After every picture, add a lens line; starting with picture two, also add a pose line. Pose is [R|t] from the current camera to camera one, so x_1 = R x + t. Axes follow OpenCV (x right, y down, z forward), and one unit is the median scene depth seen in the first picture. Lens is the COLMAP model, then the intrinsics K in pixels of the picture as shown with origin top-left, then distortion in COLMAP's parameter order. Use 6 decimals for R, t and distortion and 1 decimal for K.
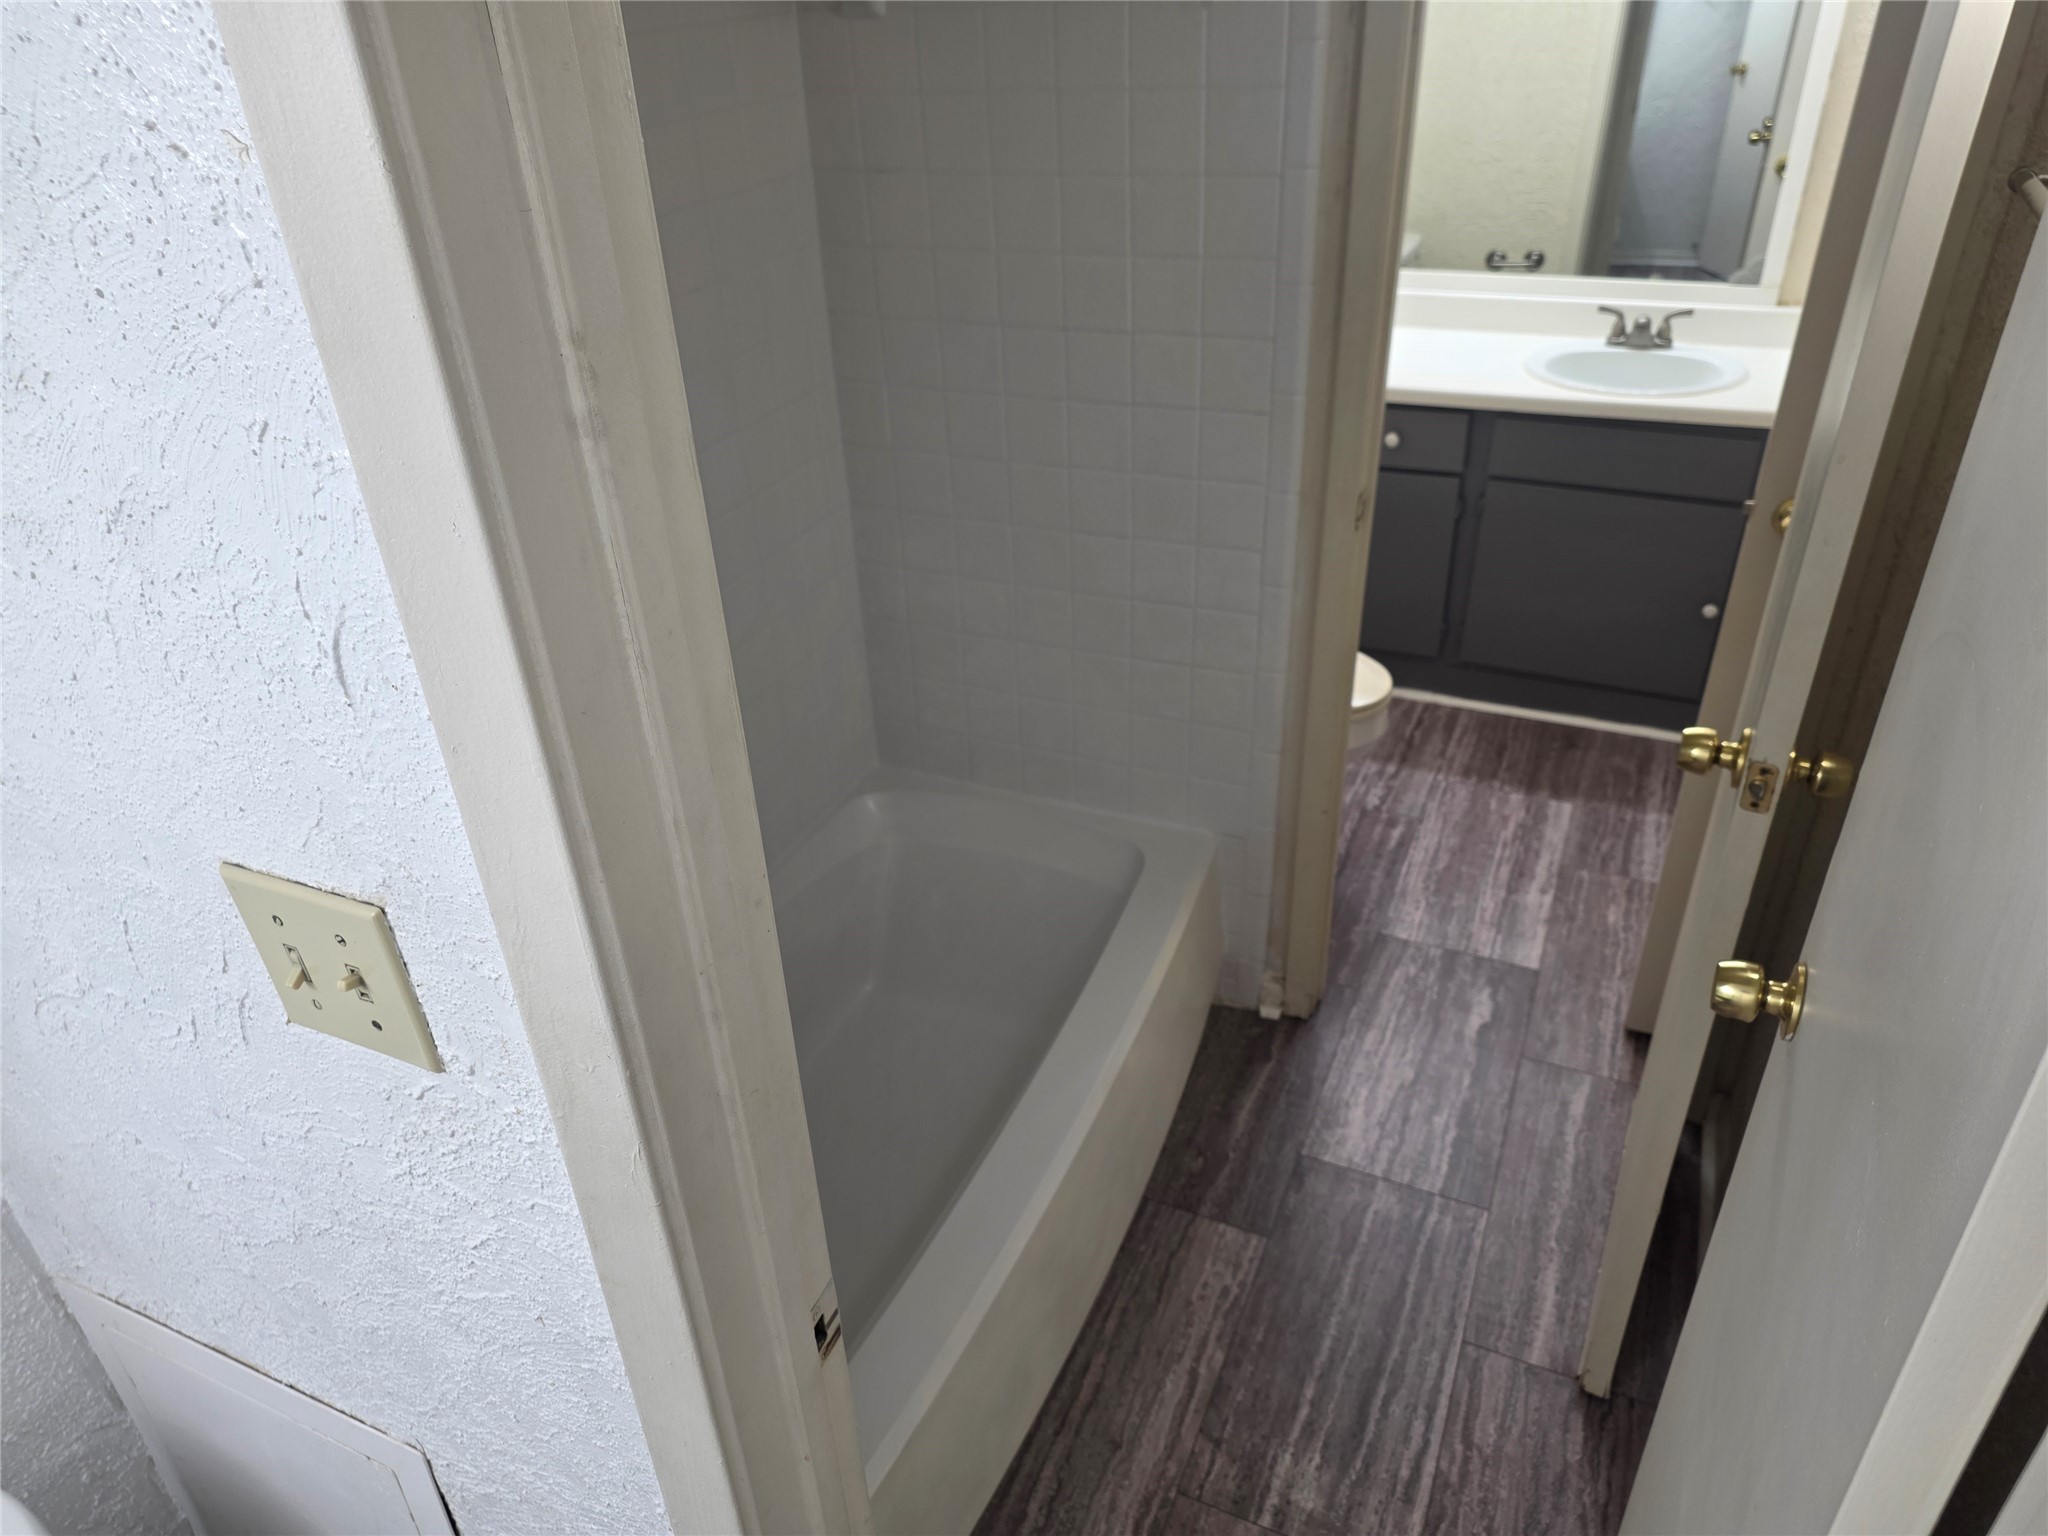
lens RADIAL K [[1362.3, 0, 1024.0], [0, 1362.3, 768.0], [0, 0, 1]] dist [-0.020046, 0.008086]
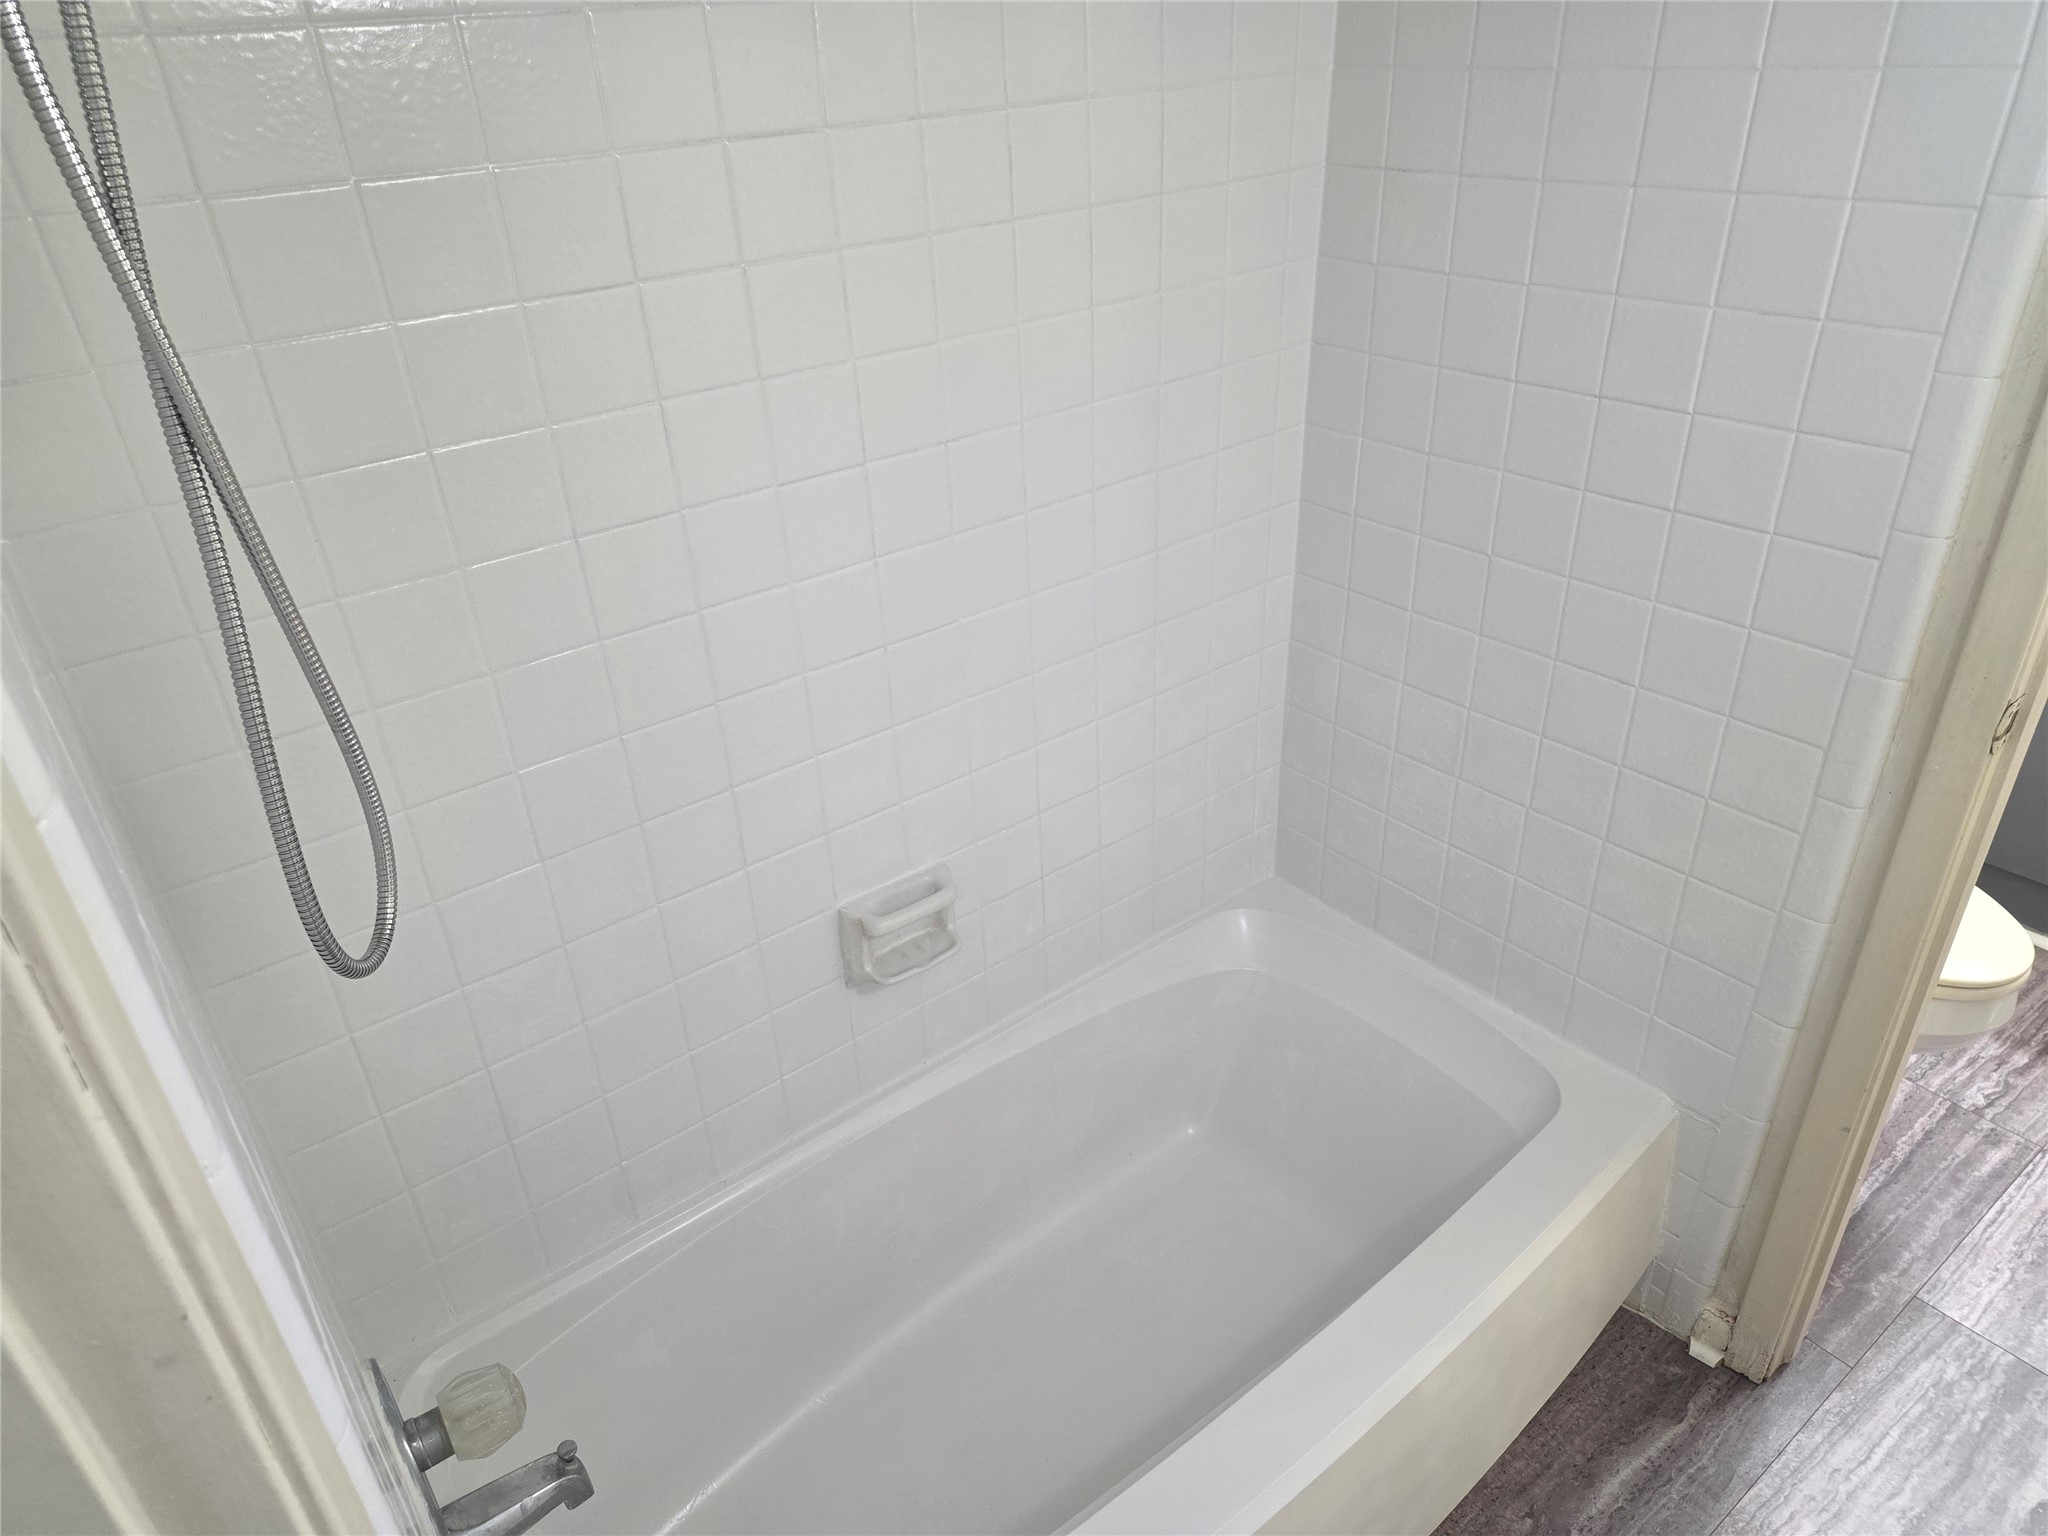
lens RADIAL K [[1362.3, 0, 1024.0], [0, 1362.3, 768.0], [0, 0, 1]] dist [-0.020046, 0.008086]
pose [[0.880637, 0.238264, -0.409522, 0.080867], [-0.240947, 0.969452, 0.045904, -0.068070], [0.407949, 0.058249, 0.911145, 0.171953]]
